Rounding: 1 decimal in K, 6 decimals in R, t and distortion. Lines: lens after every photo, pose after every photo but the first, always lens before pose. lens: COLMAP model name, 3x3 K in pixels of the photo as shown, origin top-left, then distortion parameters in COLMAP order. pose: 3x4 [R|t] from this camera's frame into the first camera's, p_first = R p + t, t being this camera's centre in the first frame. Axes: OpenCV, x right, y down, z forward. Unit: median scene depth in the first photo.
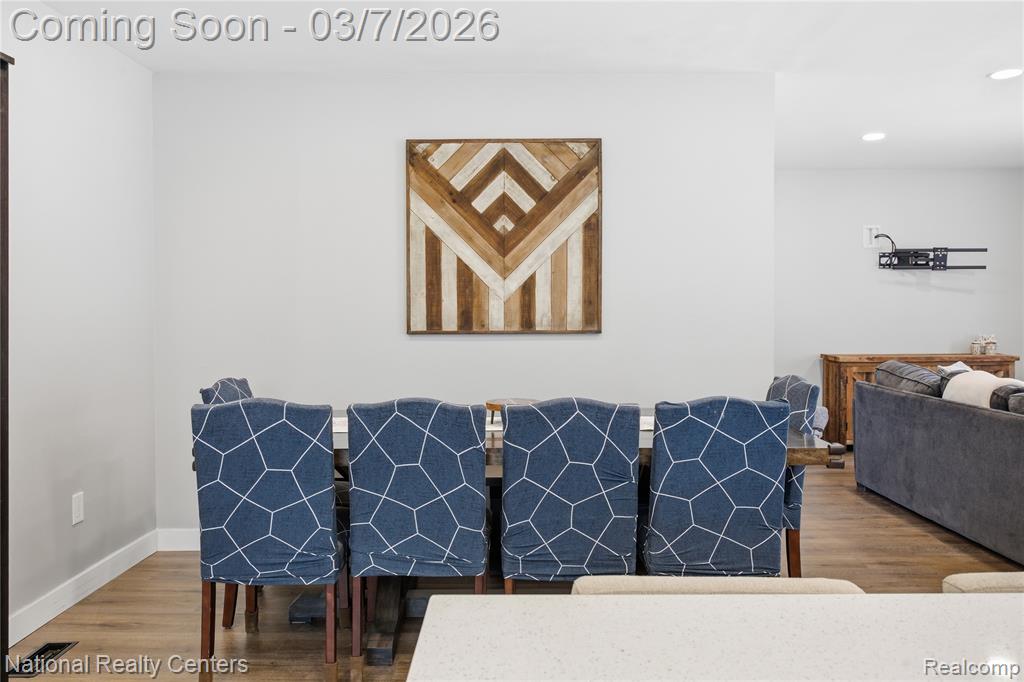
lens RADIAL K [[762.6, 0, 511.4], [0, 762.6, 317.3], [0, 0, 1]] dist [-0.003280, -0.000474]
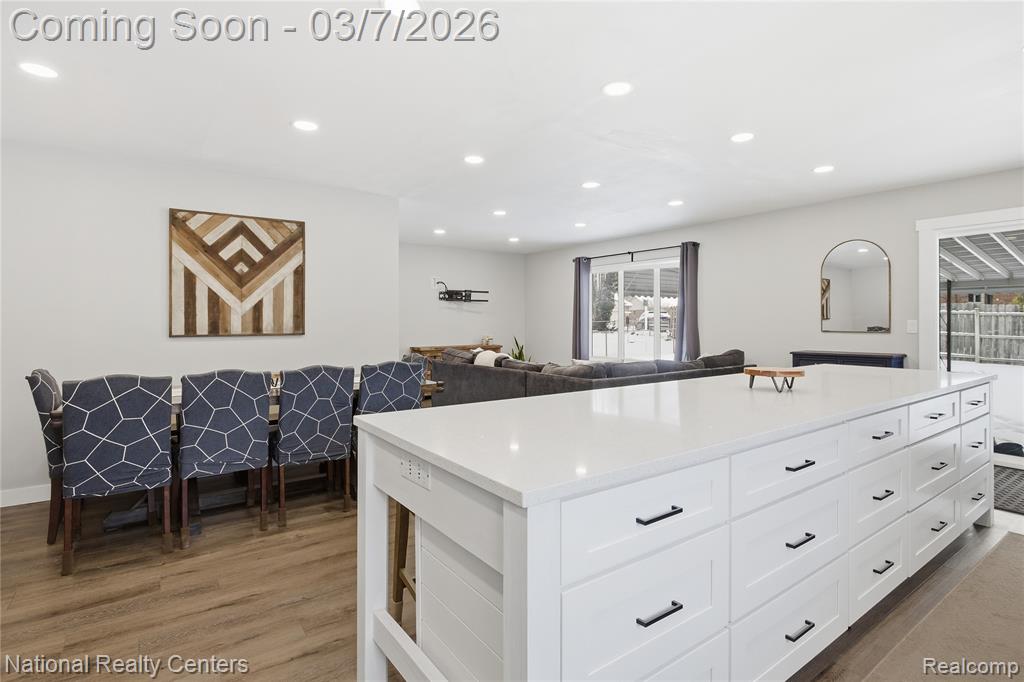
lens RADIAL K [[505.5, 0, 507.8], [0, 505.5, 316.0], [0, 0, 1]] dist [-0.011857, -0.000453]
pose [[0.819935, 0.006582, 0.572418, -0.157240], [0.008536, 0.999682, -0.023723, 0.009578], [-0.572392, 0.024338, 0.819619, -0.193781]]
